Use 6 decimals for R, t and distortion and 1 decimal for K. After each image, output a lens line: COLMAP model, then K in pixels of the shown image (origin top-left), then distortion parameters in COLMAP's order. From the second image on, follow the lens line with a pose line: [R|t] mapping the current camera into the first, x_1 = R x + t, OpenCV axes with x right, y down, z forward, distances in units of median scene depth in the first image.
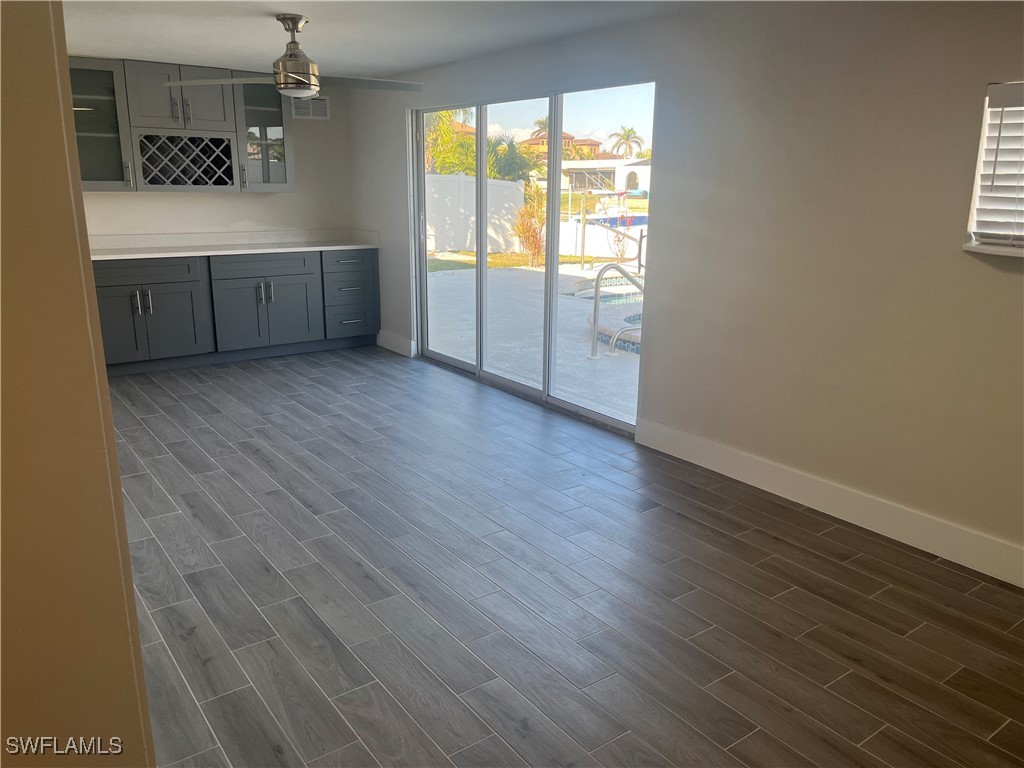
lens RADIAL K [[780.9, 0, 516.2], [0, 780.9, 382.9], [0, 0, 1]] dist [0.068967, -0.079564]
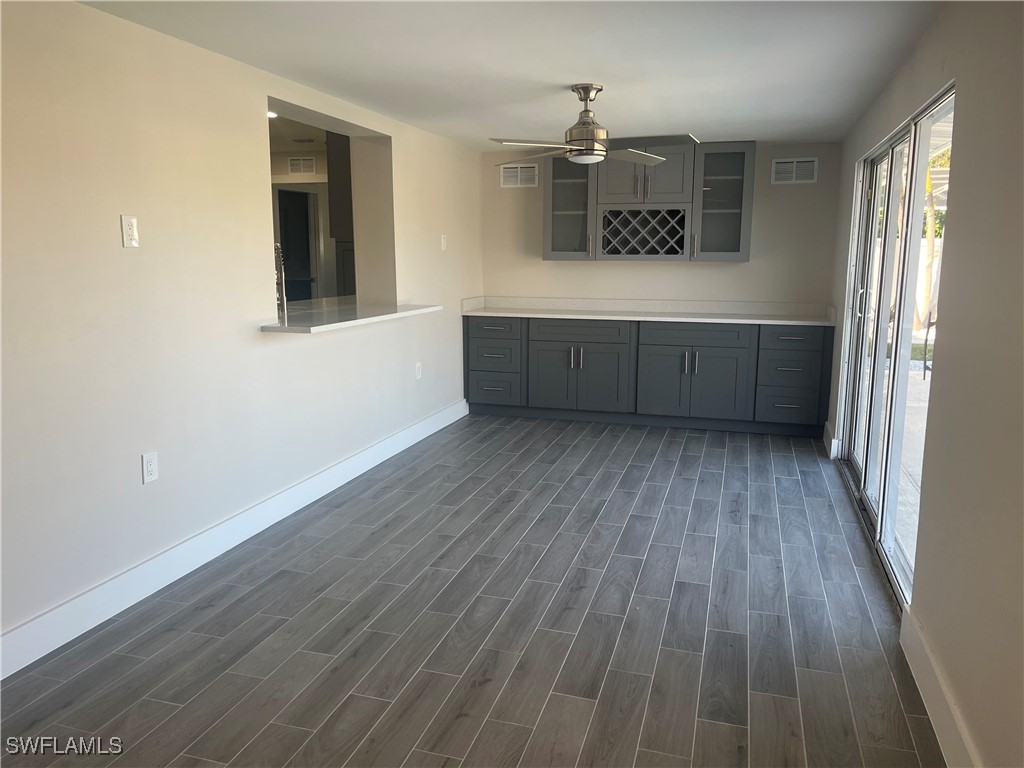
lens RADIAL K [[780.9, 0, 516.2], [0, 780.9, 382.9], [0, 0, 1]] dist [0.068967, -0.079564]
pose [[0.591328, 0.127538, -0.796282, 0.362586], [-0.202054, 0.979351, 0.006812, -0.057322], [0.780708, 0.156864, 0.604887, 0.271116]]
